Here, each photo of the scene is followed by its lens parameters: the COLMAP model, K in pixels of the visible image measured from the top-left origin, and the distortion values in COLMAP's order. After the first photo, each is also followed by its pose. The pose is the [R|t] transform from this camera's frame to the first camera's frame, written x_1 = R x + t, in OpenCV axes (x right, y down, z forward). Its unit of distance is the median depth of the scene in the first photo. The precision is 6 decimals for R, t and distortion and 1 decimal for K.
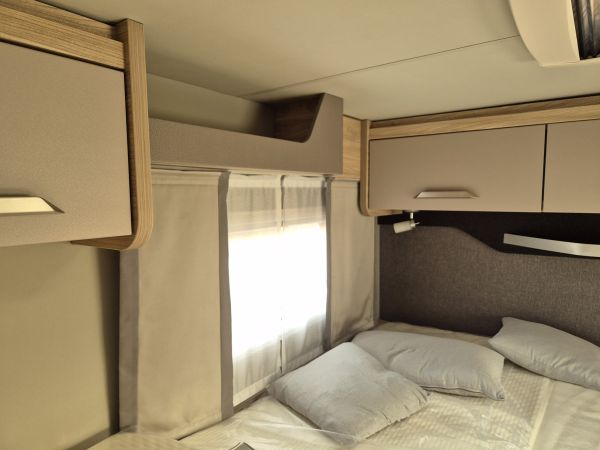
lens RADIAL K [[406.8, 0, 296.3], [0, 406.8, 233.1], [0, 0, 1]] dist [0.059859, -0.051595]
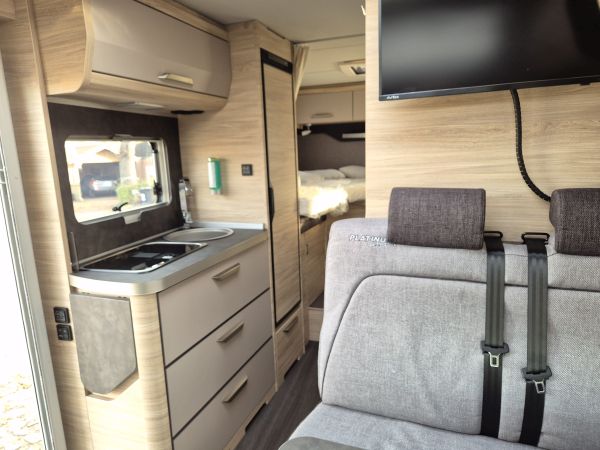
lens RADIAL K [[406.8, 0, 299.5], [0, 406.8, 227.9], [0, 0, 1]] dist [0.059859, -0.051595]
pose [[0.937206, -0.095476, 0.335453, -0.775218], [0.067466, 0.993264, 0.094209, 0.384043], [-0.342188, -0.065662, 0.937334, -1.572527]]
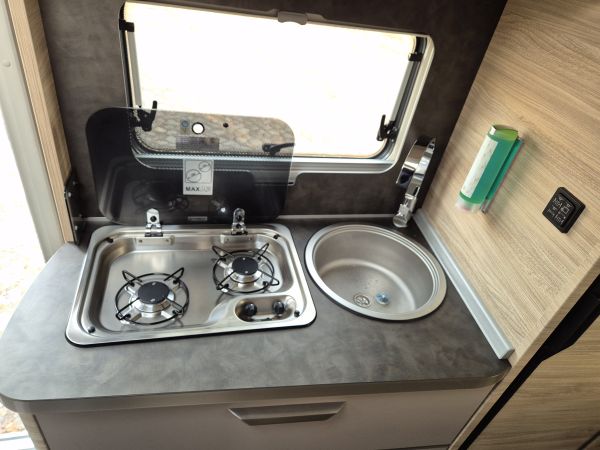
lens RADIAL K [[406.8, 0, 304.6], [0, 406.8, 224.8], [0, 0, 1]] dist [0.059859, -0.051595]
pose [[0.752385, 0.491870, -0.438156, -0.445710], [-0.229631, 0.819280, 0.525404, 0.127547], [0.617403, -0.294691, 0.729363, -0.666397]]
